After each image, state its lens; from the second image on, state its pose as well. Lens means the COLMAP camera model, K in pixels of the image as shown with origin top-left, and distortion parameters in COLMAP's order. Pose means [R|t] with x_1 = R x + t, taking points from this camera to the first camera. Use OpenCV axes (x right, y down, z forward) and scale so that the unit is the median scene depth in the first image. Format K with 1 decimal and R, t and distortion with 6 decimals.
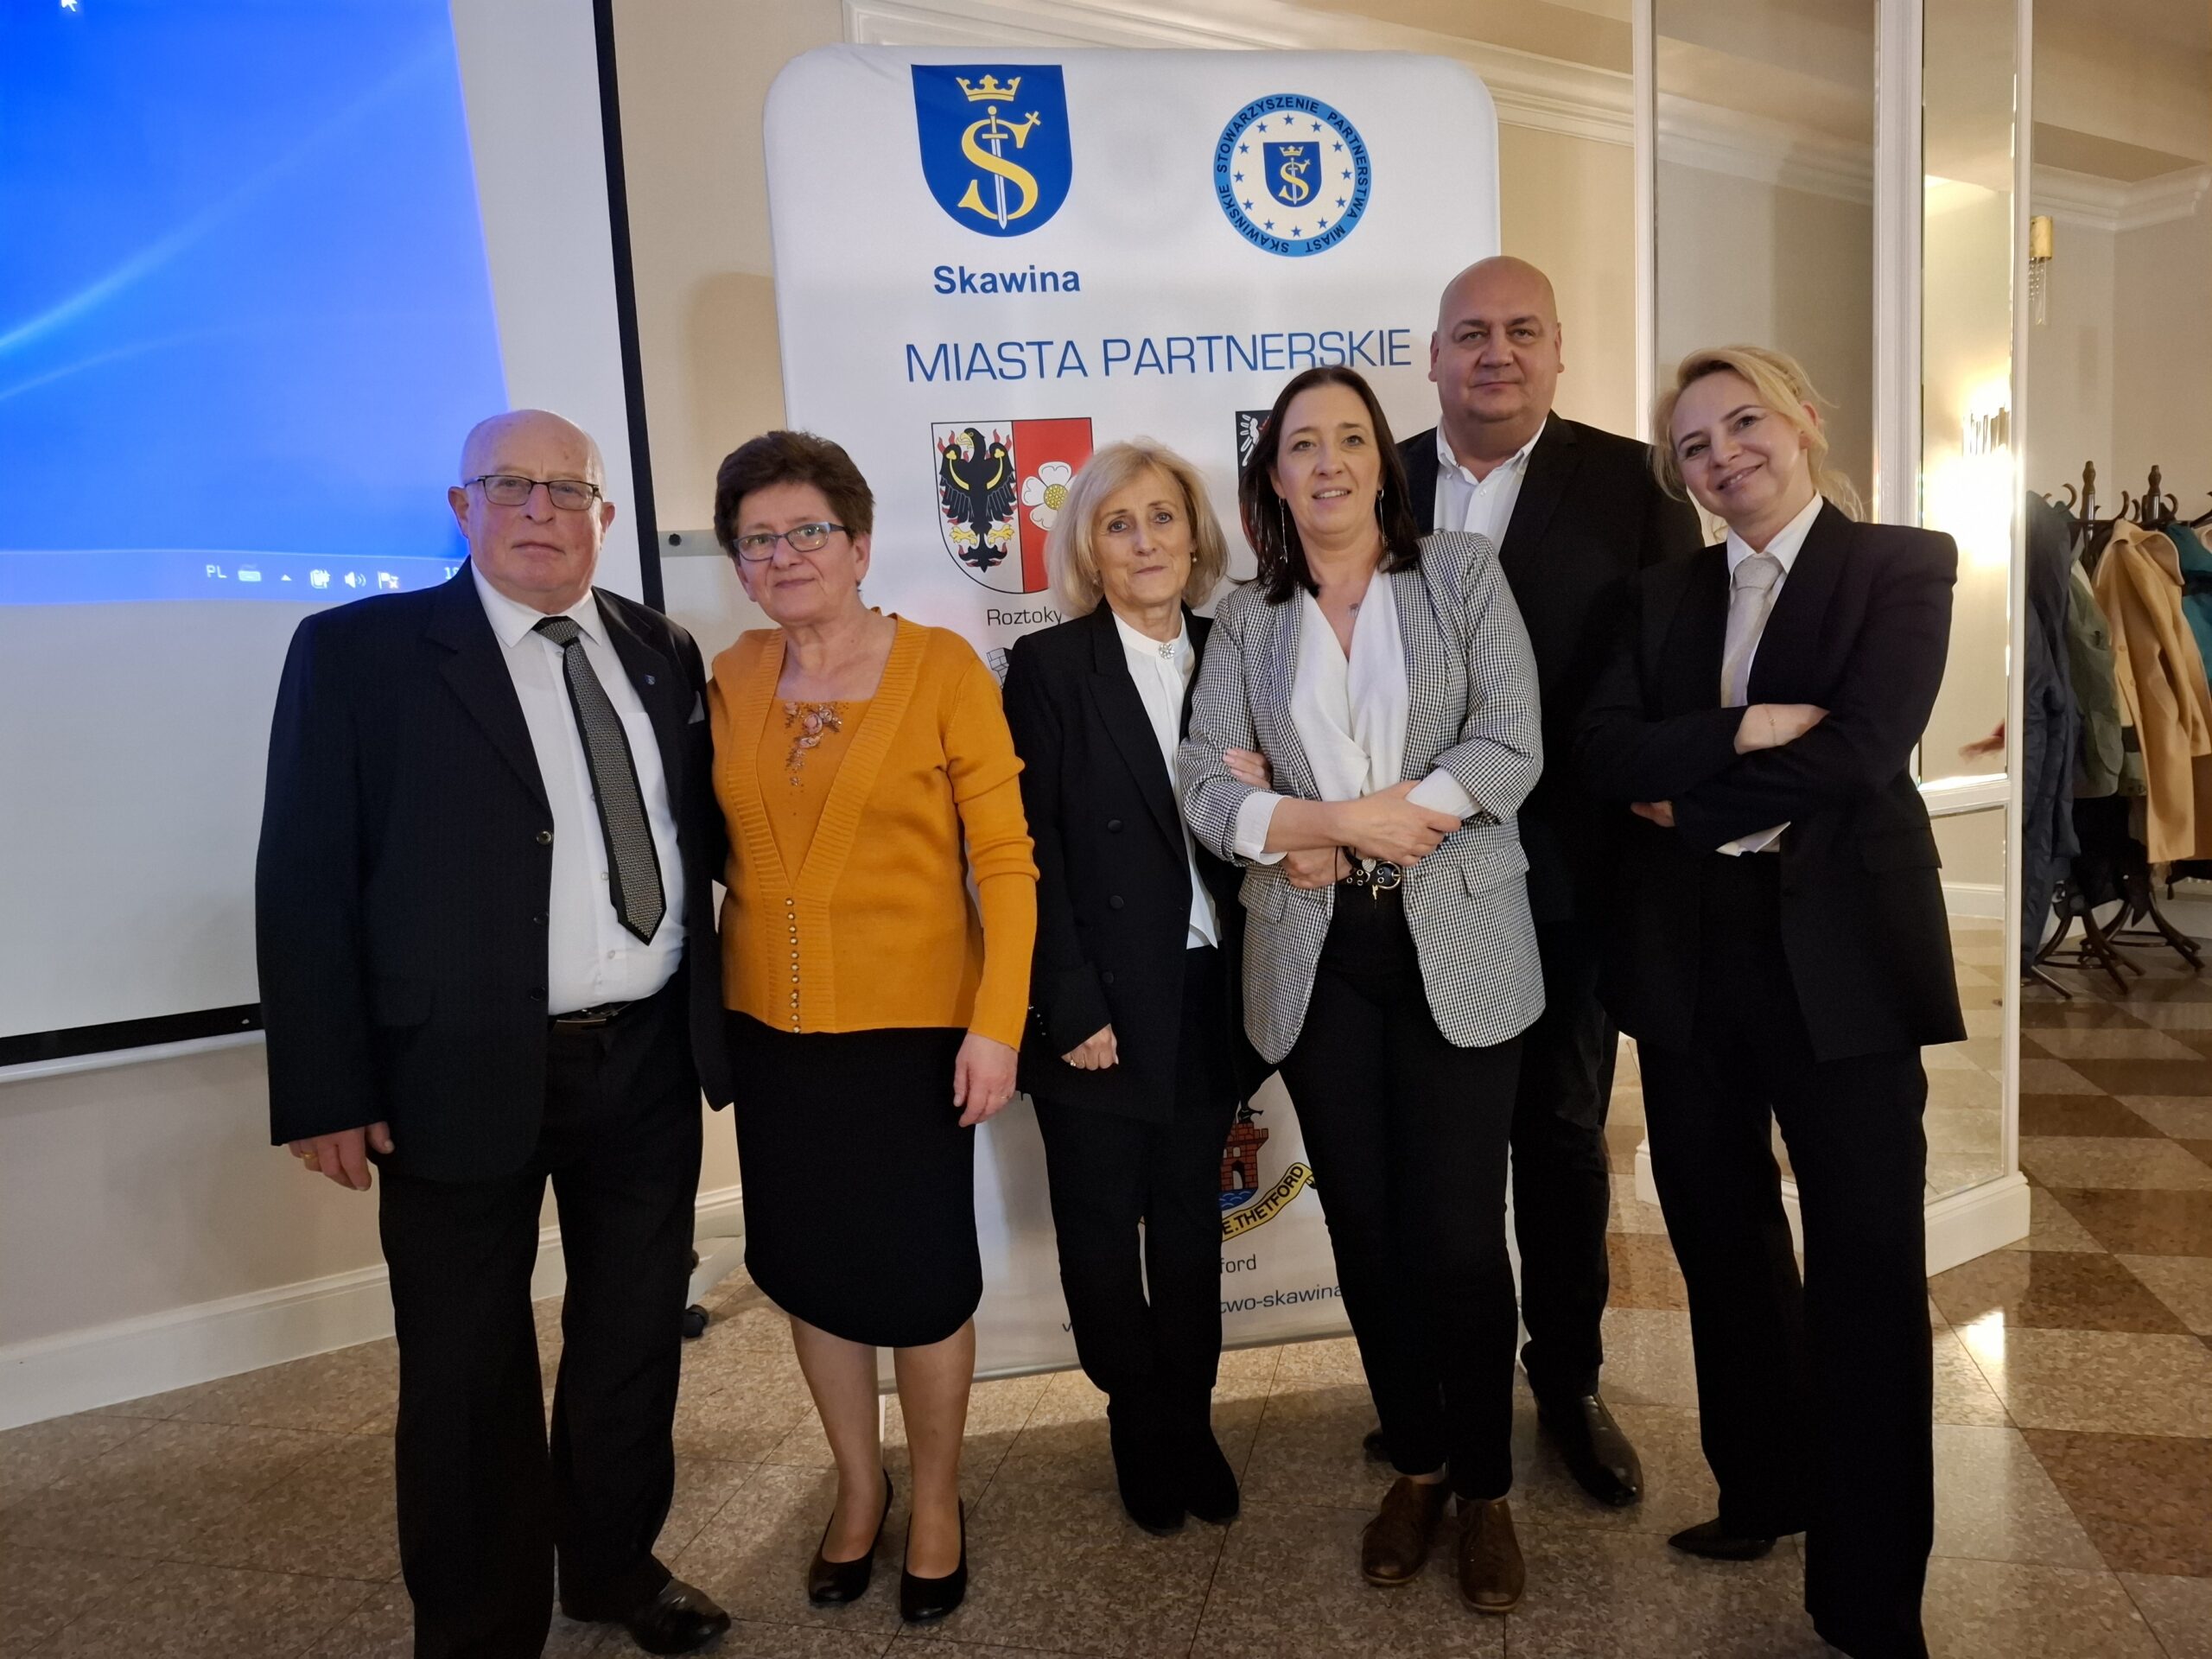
lens RADIAL K [[1658.9, 0, 1106.0], [0, 1658.9, 829.5], [0, 0, 1]] dist [0.064337, -0.082329]
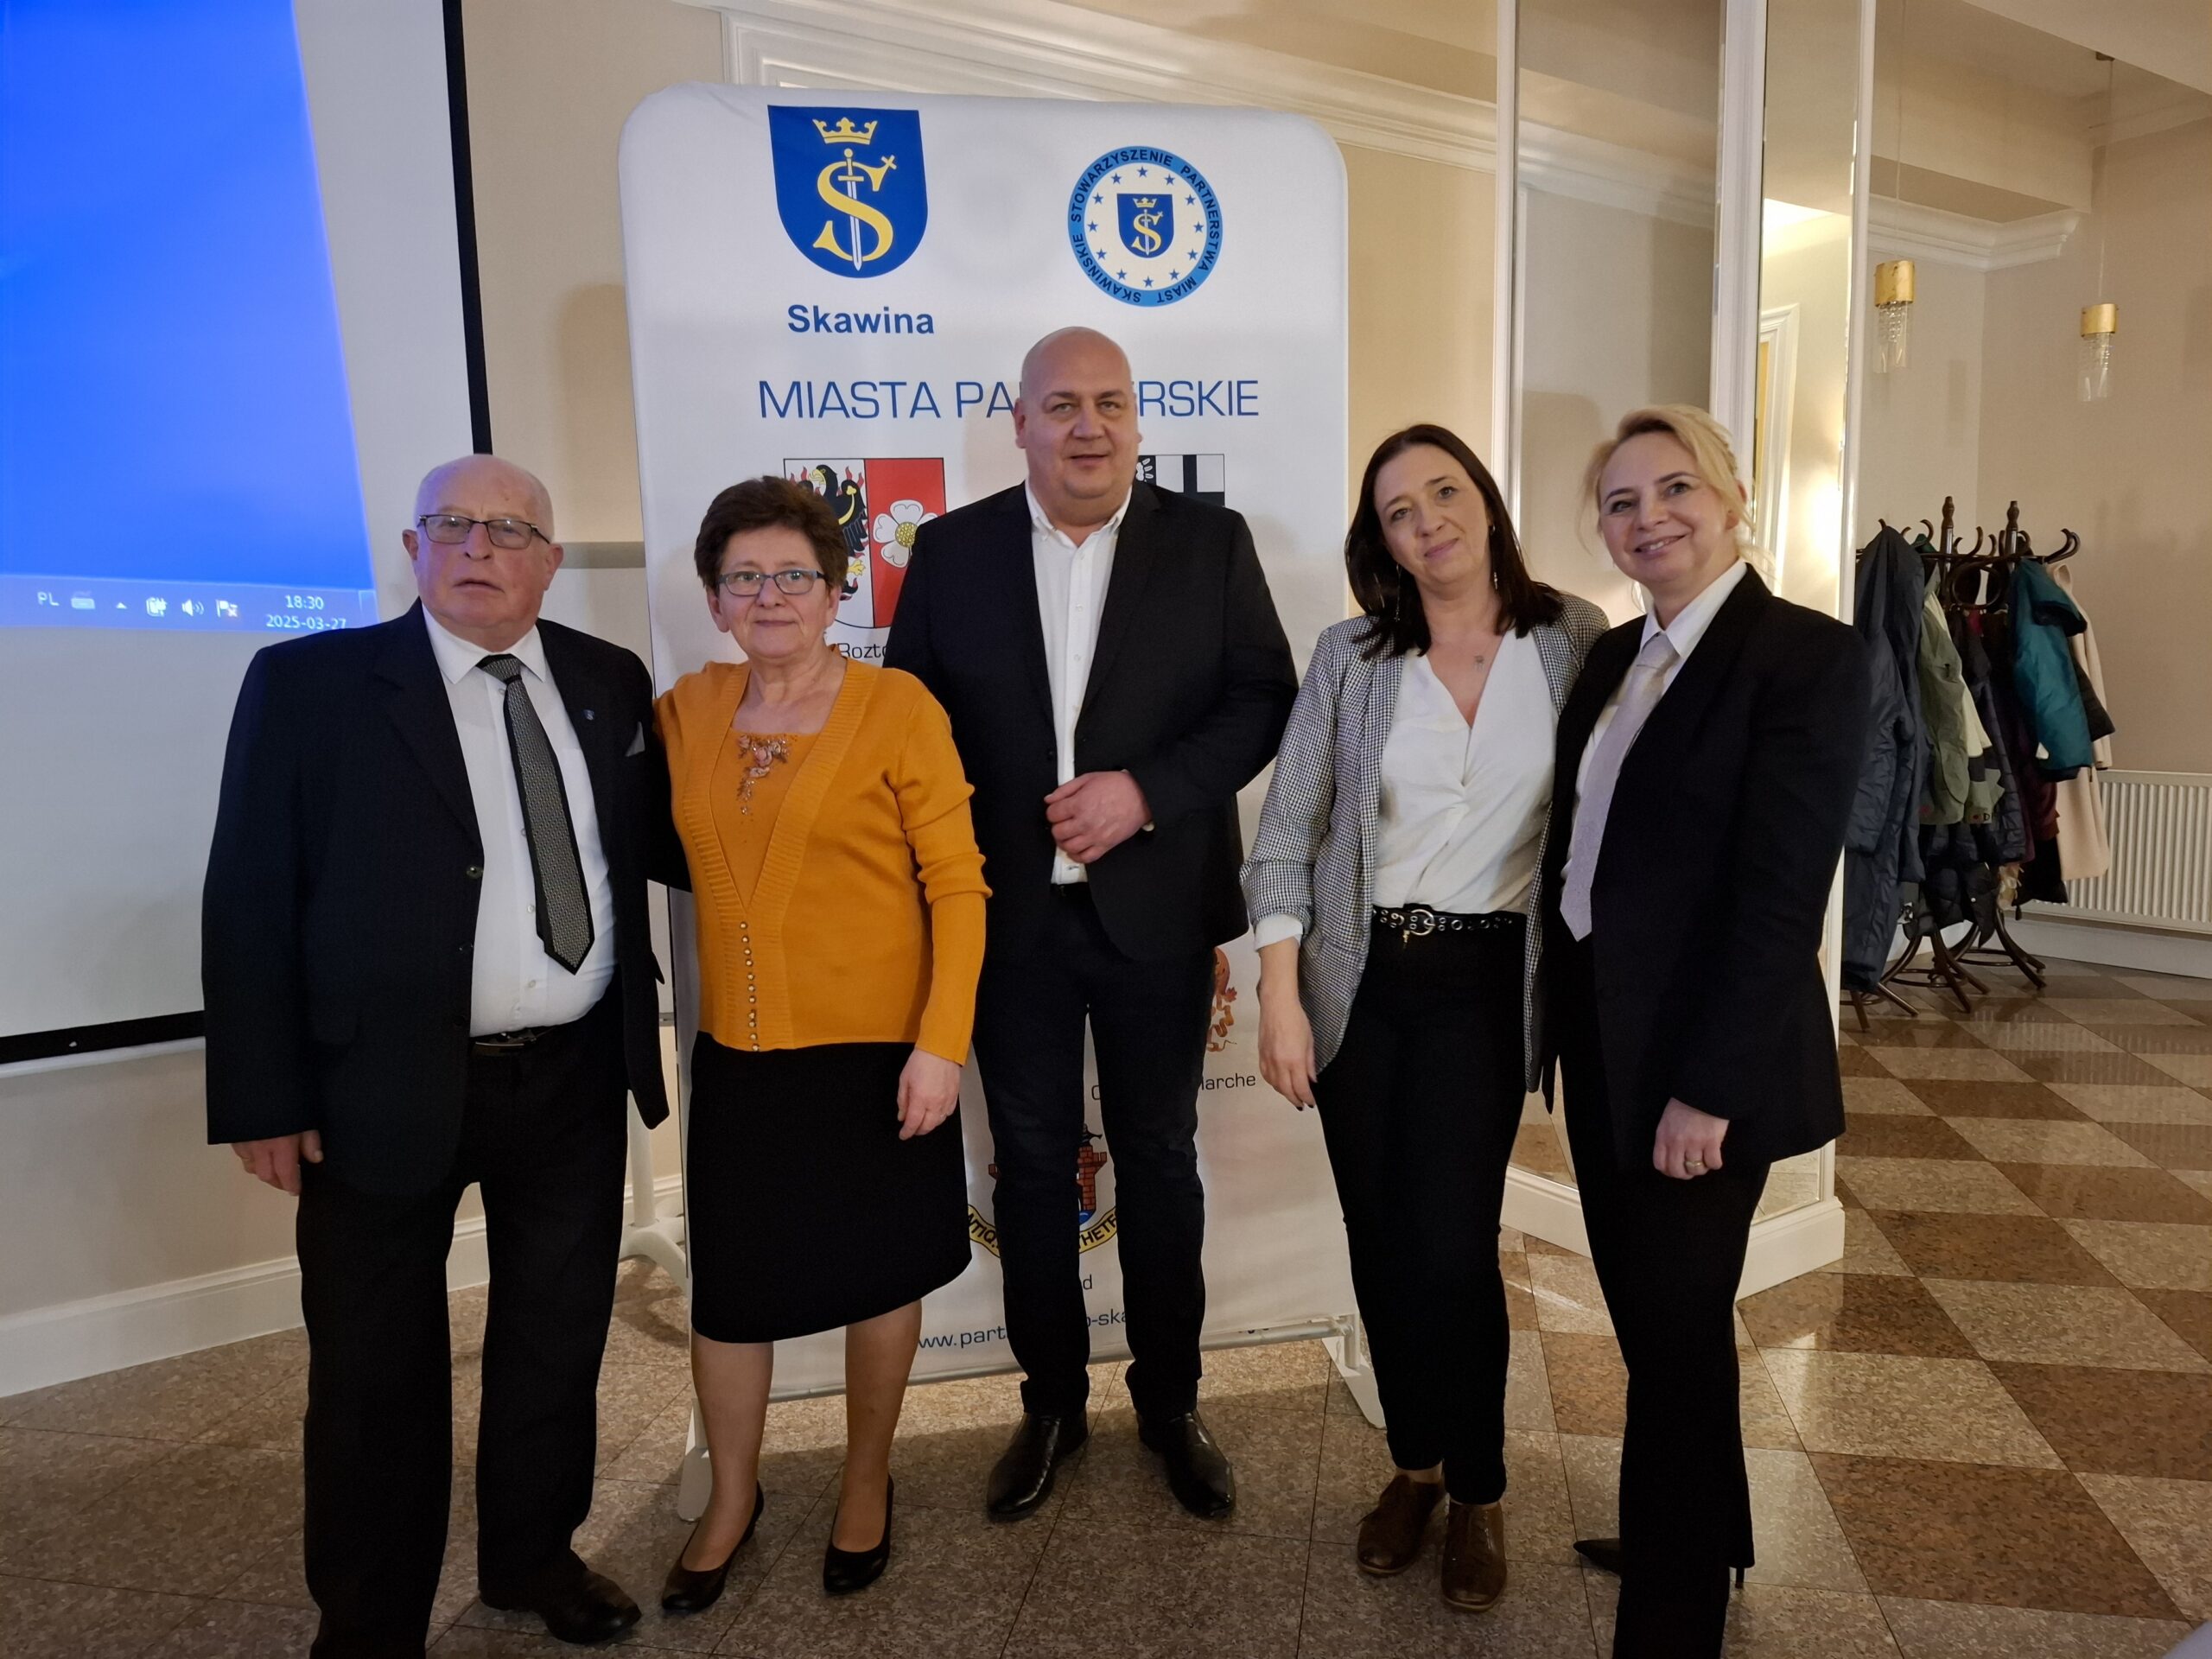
lens RADIAL K [[1664.2, 0, 1107.4], [0, 1664.2, 817.9], [0, 0, 1]] dist [0.087758, -0.138614]
pose [[0.998891, 0.021938, 0.041665, 0.053906], [-0.022514, 0.999657, 0.013395, -0.043322], [-0.041357, -0.014319, 0.999042, -0.029796]]
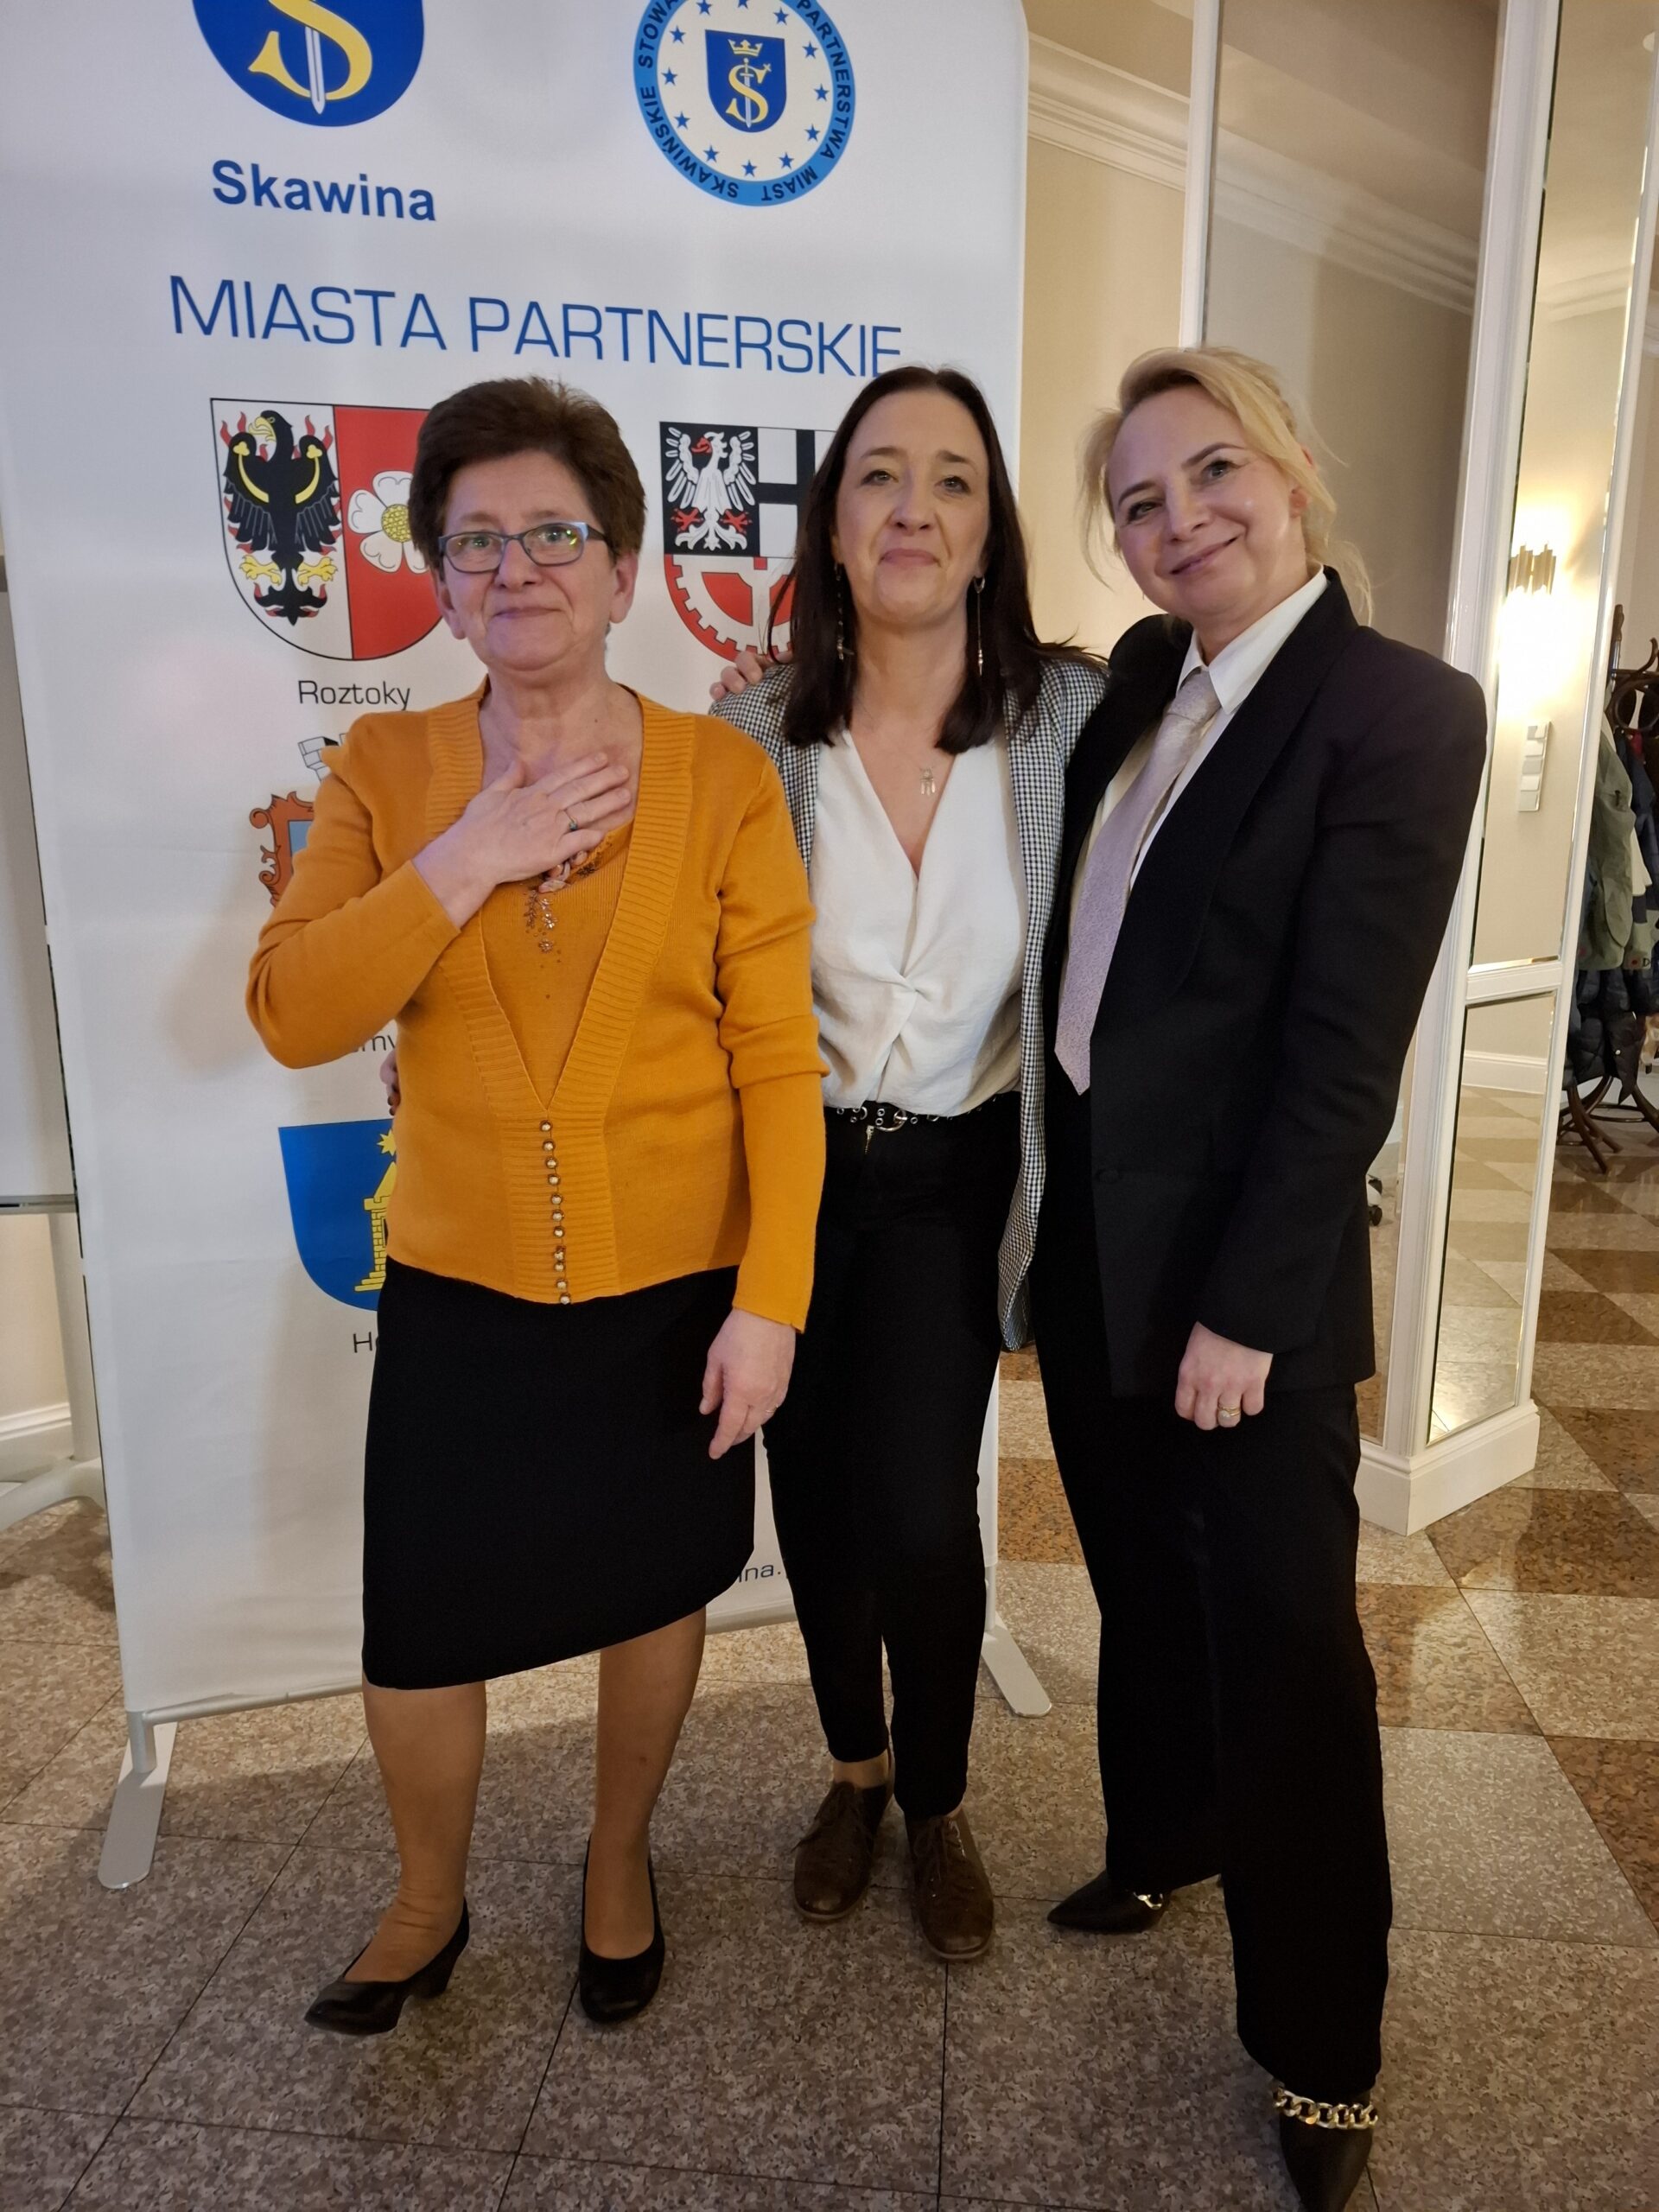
lens RADIAL K [[1606.4, 0, 825.5], [0, 1606.4, 1116.1], [0, 0, 1]] dist [-0.009736, -0.000267]
pose [[0.990074, 0.022242, 0.138773, 0.060886], [-0.037243, 0.993620, 0.106457, -0.029246], [-0.135520, -0.110568, 0.984586, 0.279876]]
